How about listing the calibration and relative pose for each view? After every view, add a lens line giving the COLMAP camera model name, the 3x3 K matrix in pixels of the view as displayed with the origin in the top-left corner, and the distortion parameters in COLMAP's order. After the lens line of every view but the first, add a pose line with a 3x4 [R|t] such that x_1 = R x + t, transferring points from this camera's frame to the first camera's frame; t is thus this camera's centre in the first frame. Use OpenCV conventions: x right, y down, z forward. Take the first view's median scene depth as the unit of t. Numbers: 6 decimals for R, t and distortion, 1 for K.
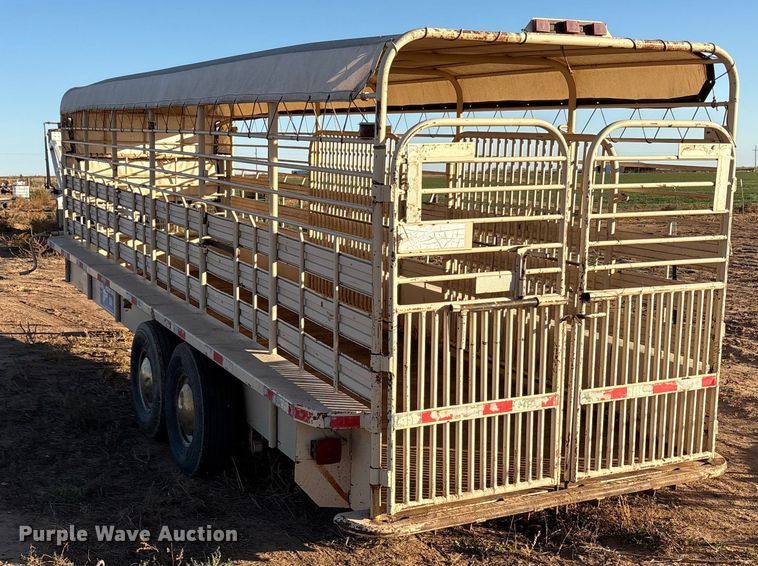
lens RADIAL K [[1012.9, 0, 379.0], [0, 1012.9, 283.0], [0, 0, 1]] dist [0.252714, -1.035717]
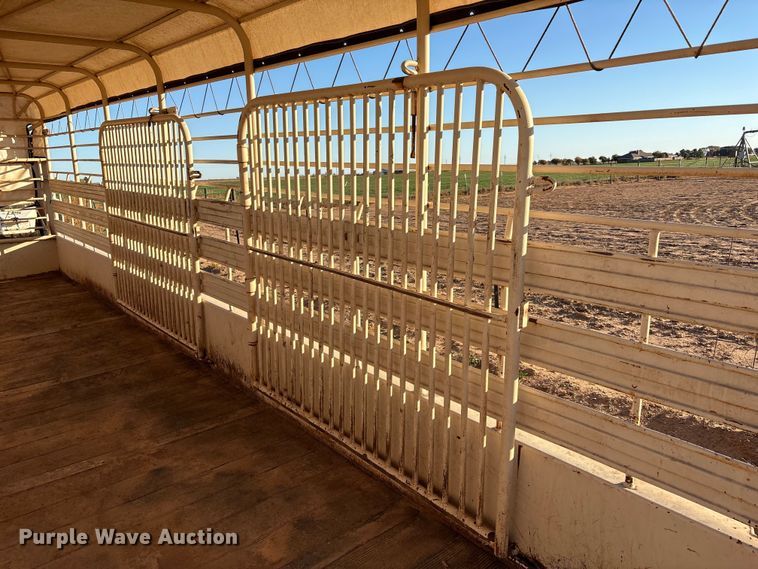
lens RADIAL K [[593.1, 0, 379.0], [0, 593.1, 284.5], [0, 0, 1]] dist [0.053234, -0.057811]
pose [[0.977675, -0.076828, 0.195572, 0.110833], [0.061709, 0.994698, 0.082266, -0.074098], [-0.200856, -0.068361, 0.977233, 0.841695]]
